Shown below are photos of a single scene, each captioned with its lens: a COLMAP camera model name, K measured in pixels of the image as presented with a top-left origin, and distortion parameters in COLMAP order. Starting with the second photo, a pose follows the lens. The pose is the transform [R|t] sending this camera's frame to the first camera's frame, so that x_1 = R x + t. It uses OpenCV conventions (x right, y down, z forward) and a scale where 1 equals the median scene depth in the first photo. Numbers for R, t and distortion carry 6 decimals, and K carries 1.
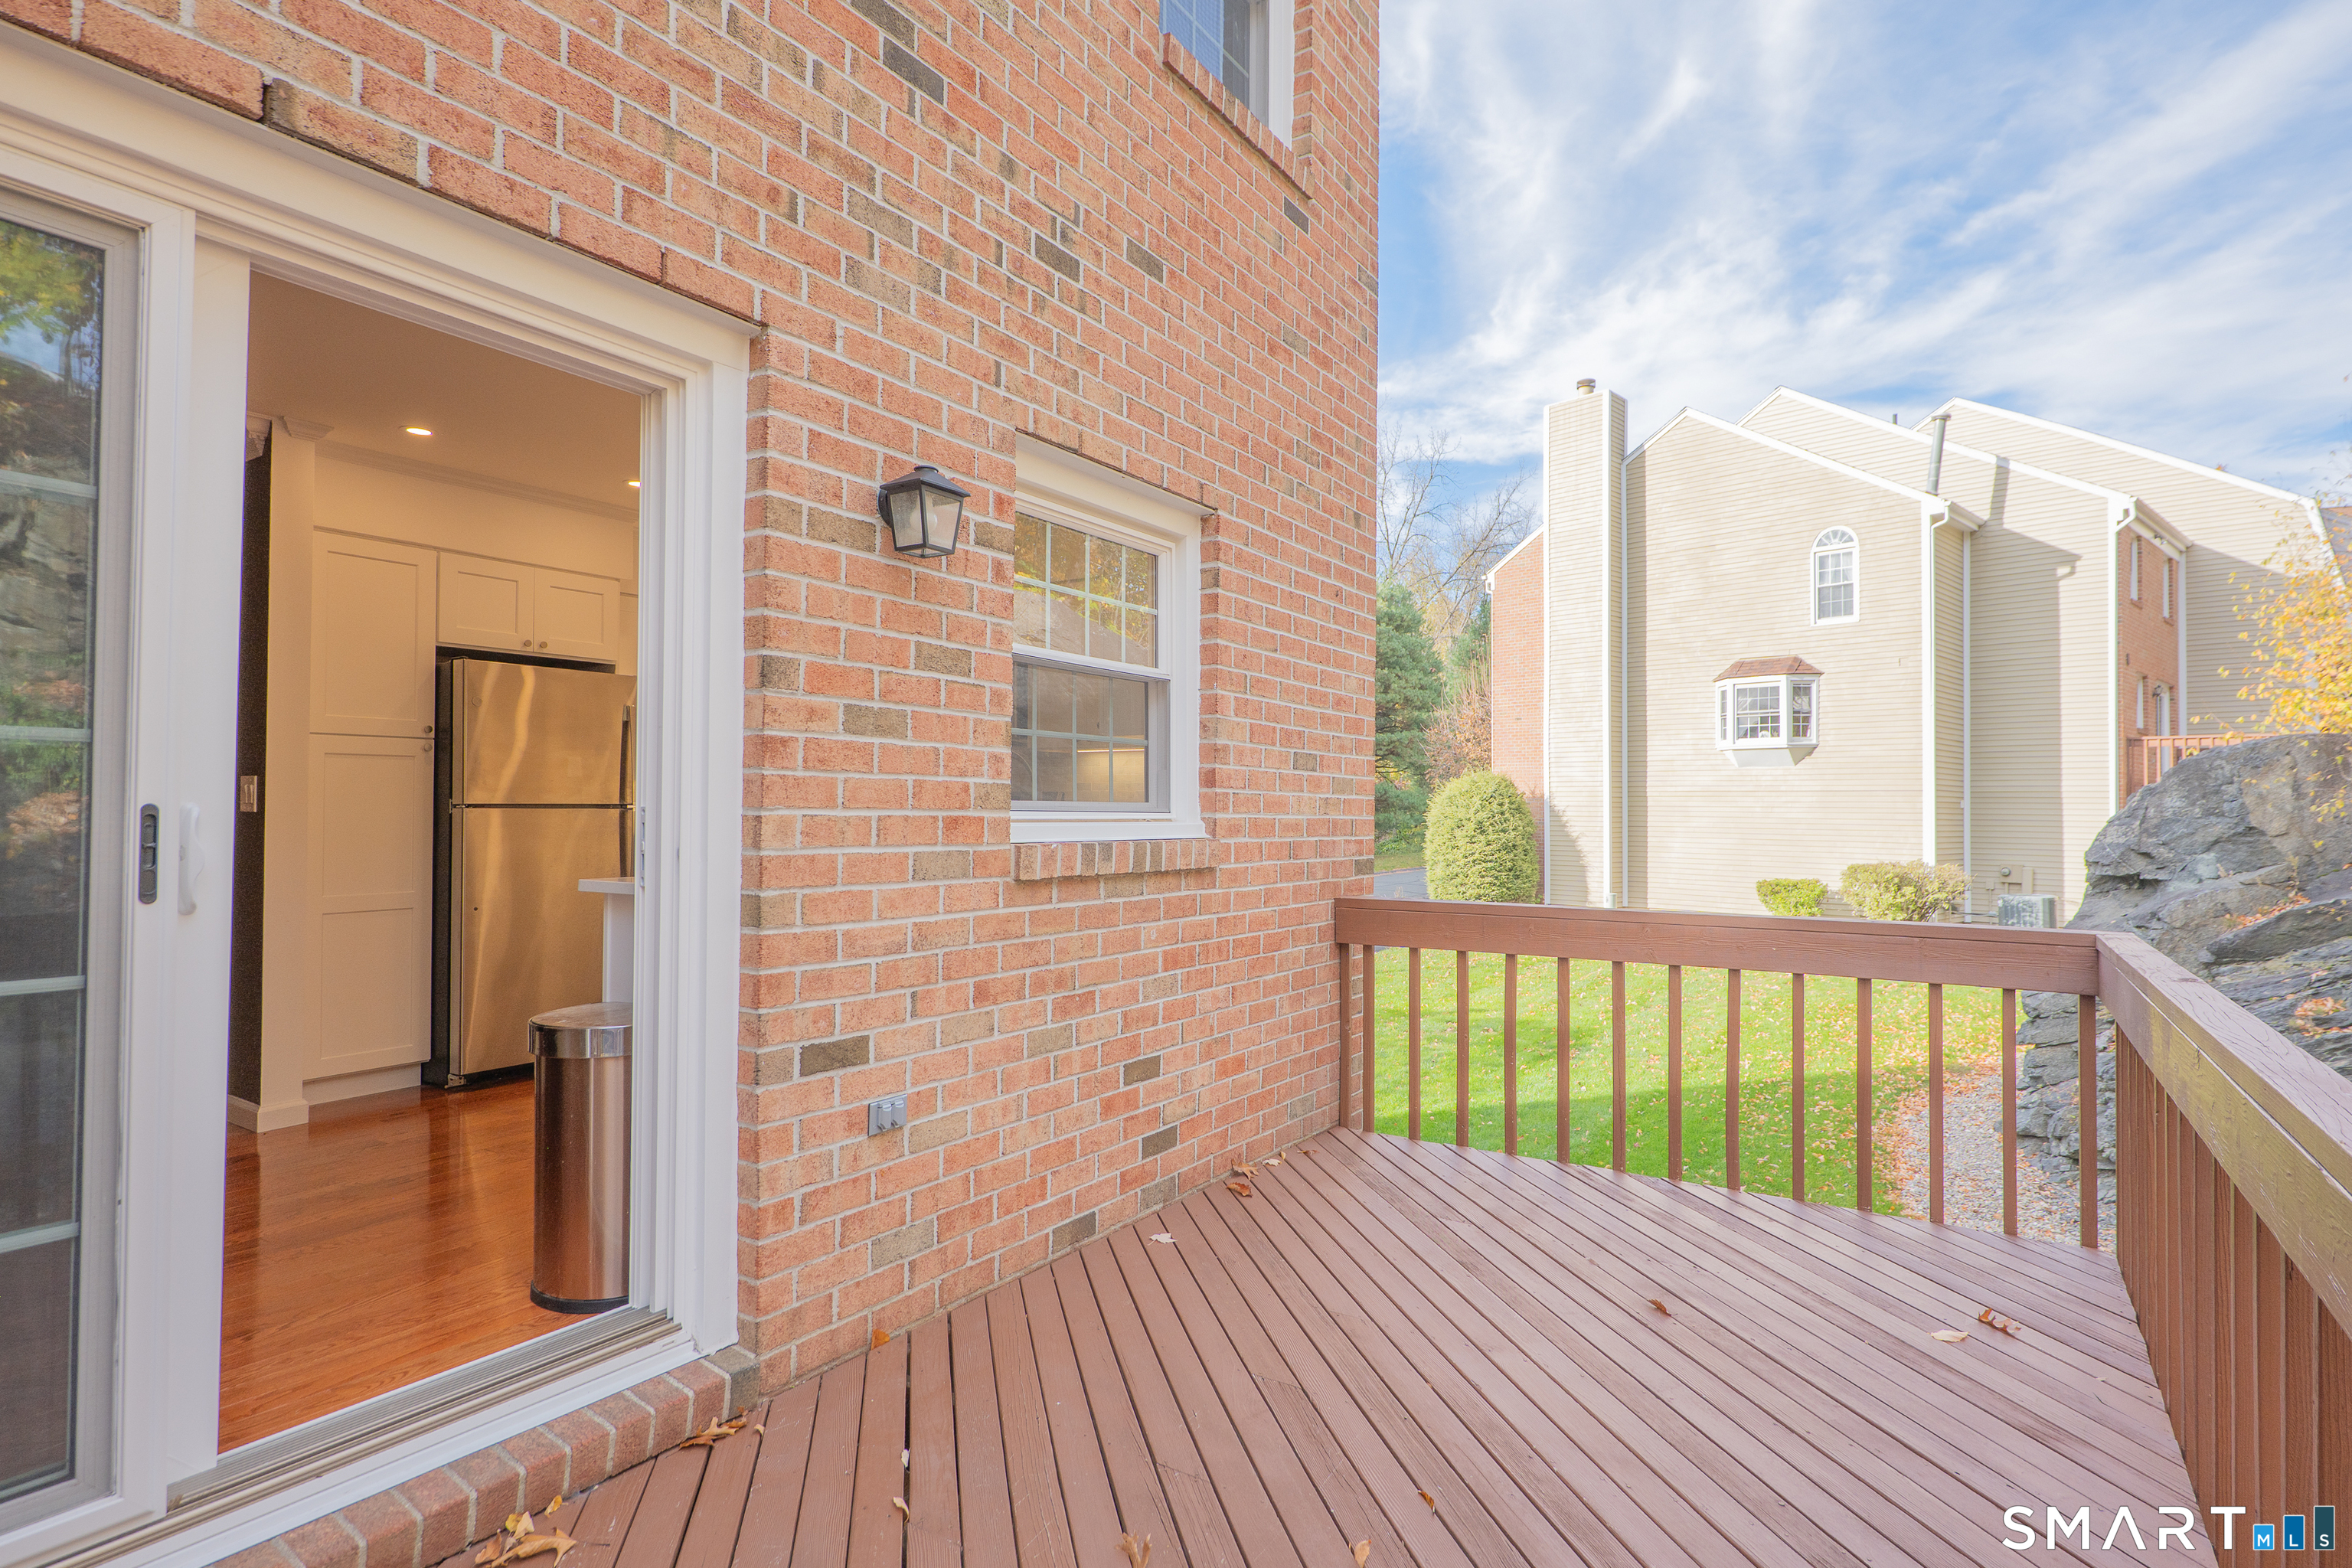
lens RADIAL K [[1212.0, 0, 1175.8], [0, 1212.0, 794.3], [0, 0, 1]] dist [-0.002287, 0.002417]
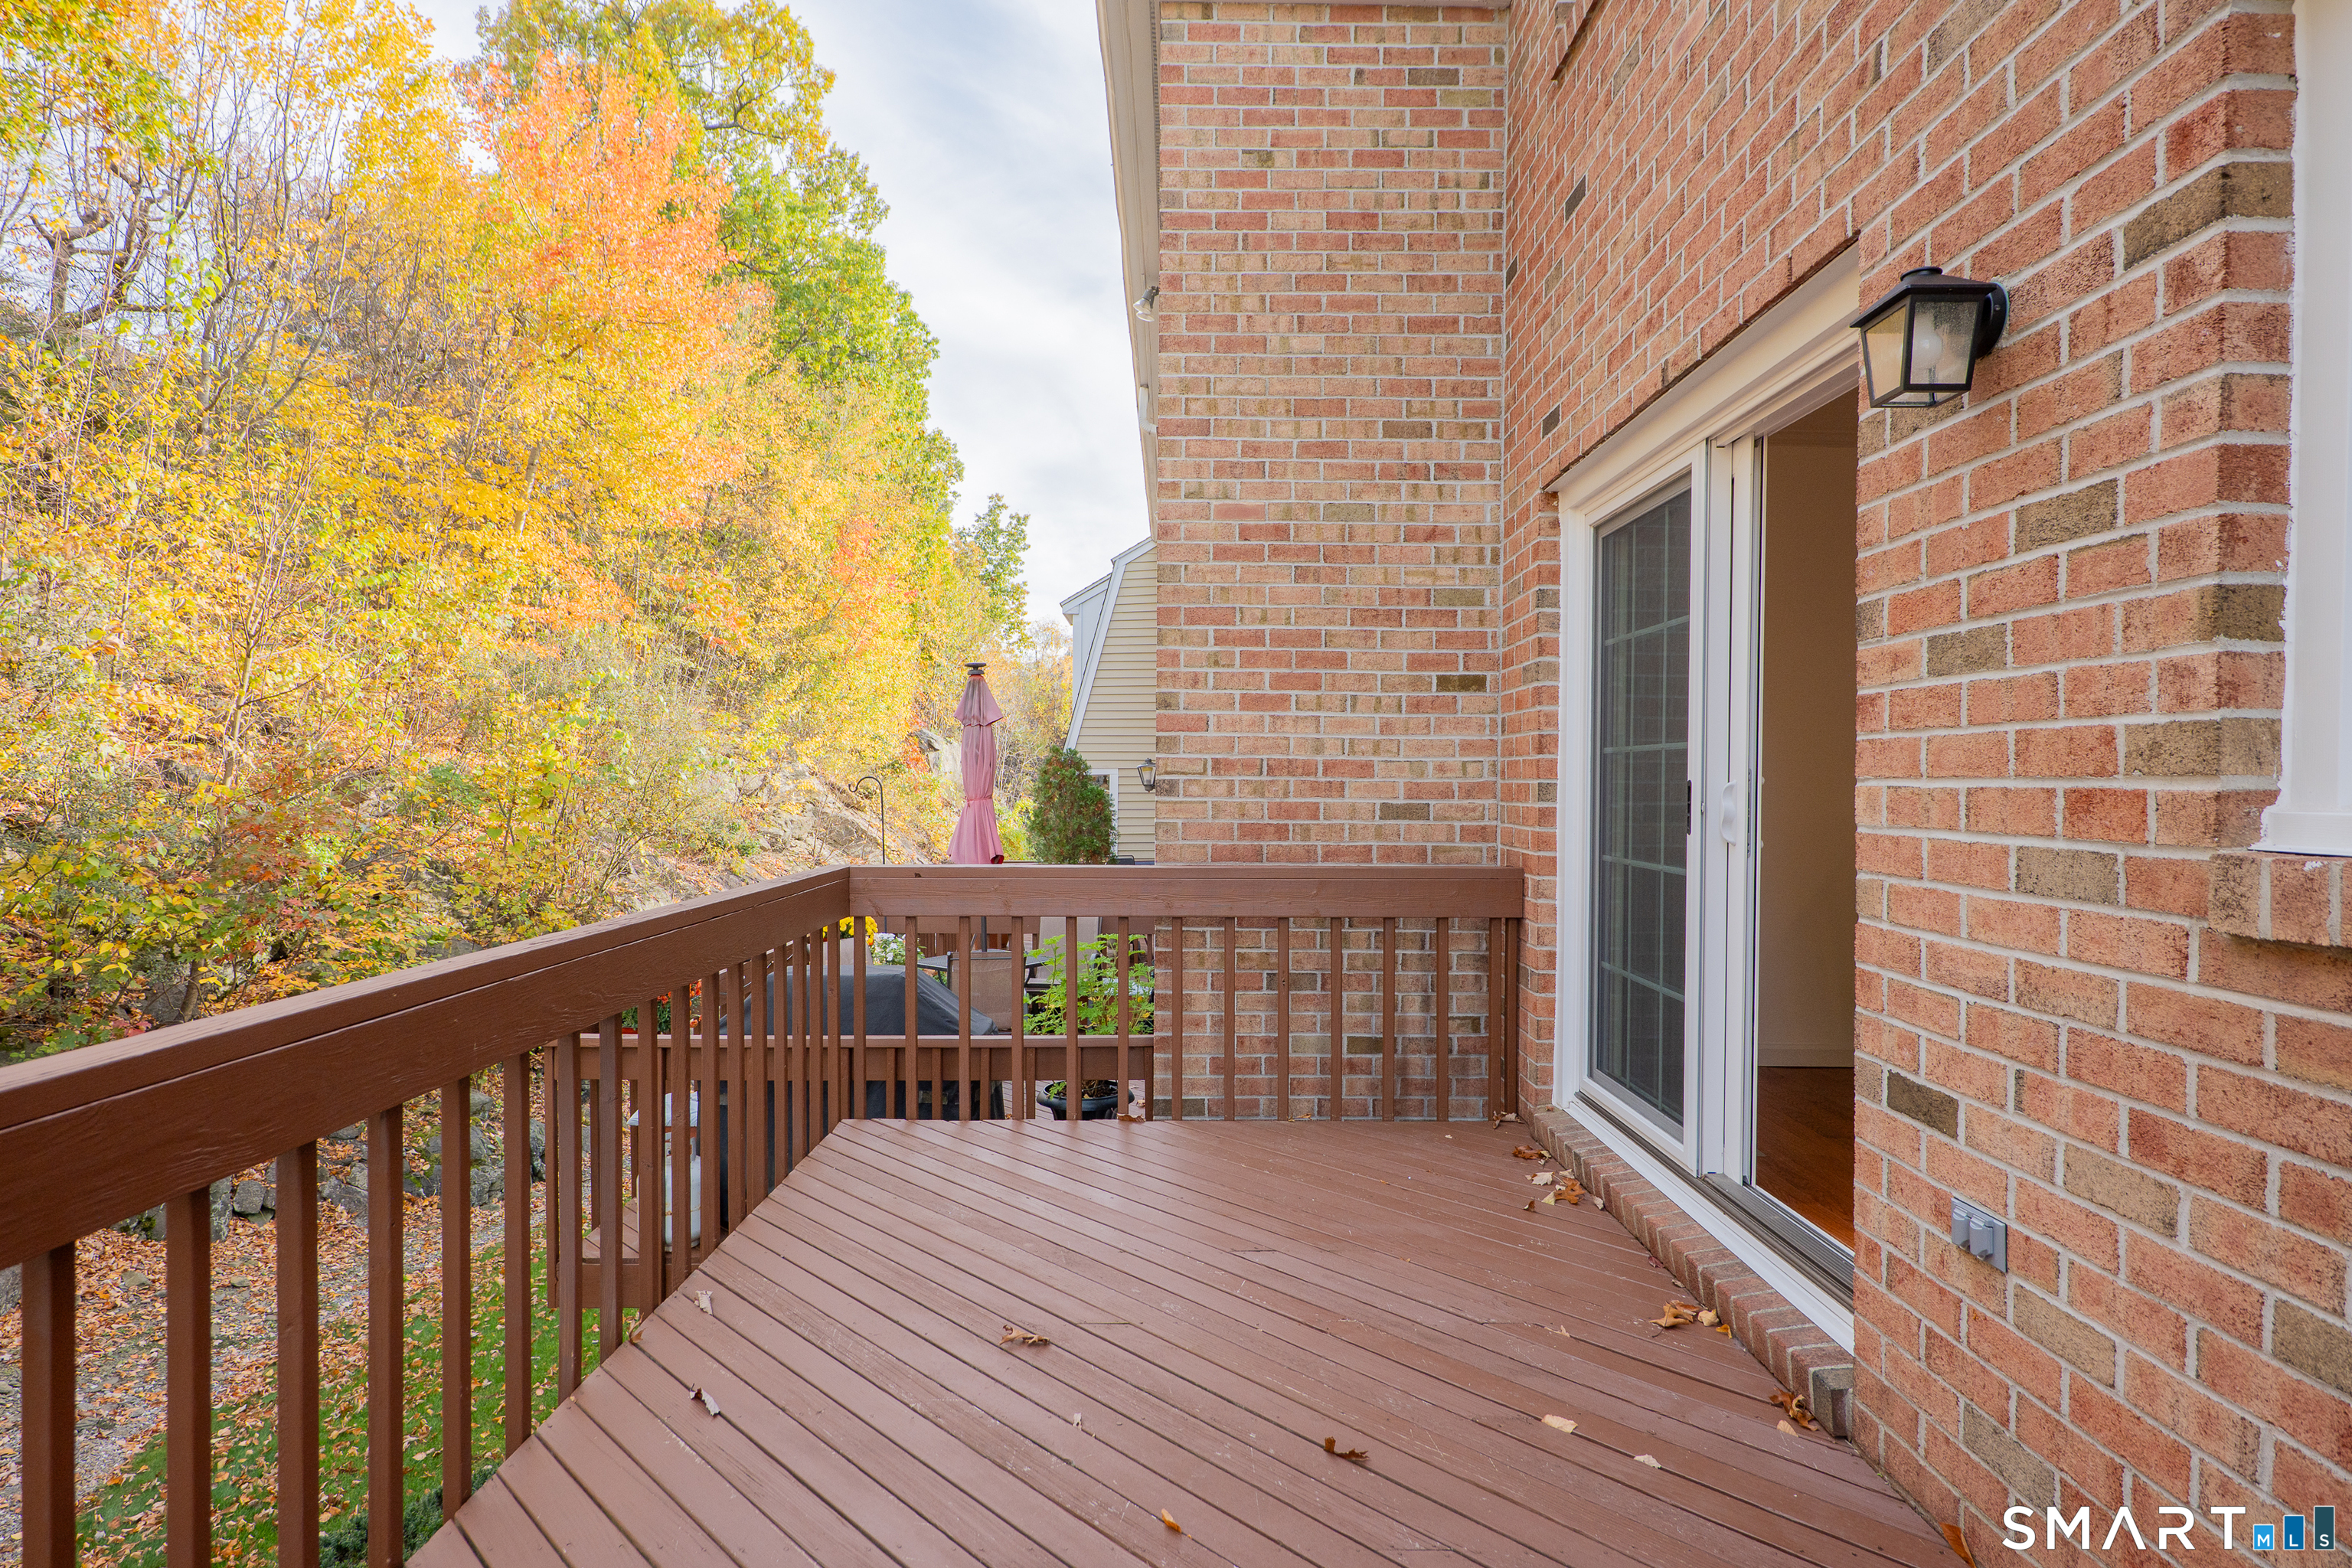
lens RADIAL K [[1212.0, 0, 1175.7], [0, 1212.0, 787.3], [0, 0, 1]] dist [-0.002287, 0.002417]
pose [[-0.837905, -0.009438, -0.545734, 0.495875], [-0.003682, 0.999925, -0.011640, 0.026494], [0.545803, -0.007743, -0.837878, 1.304302]]
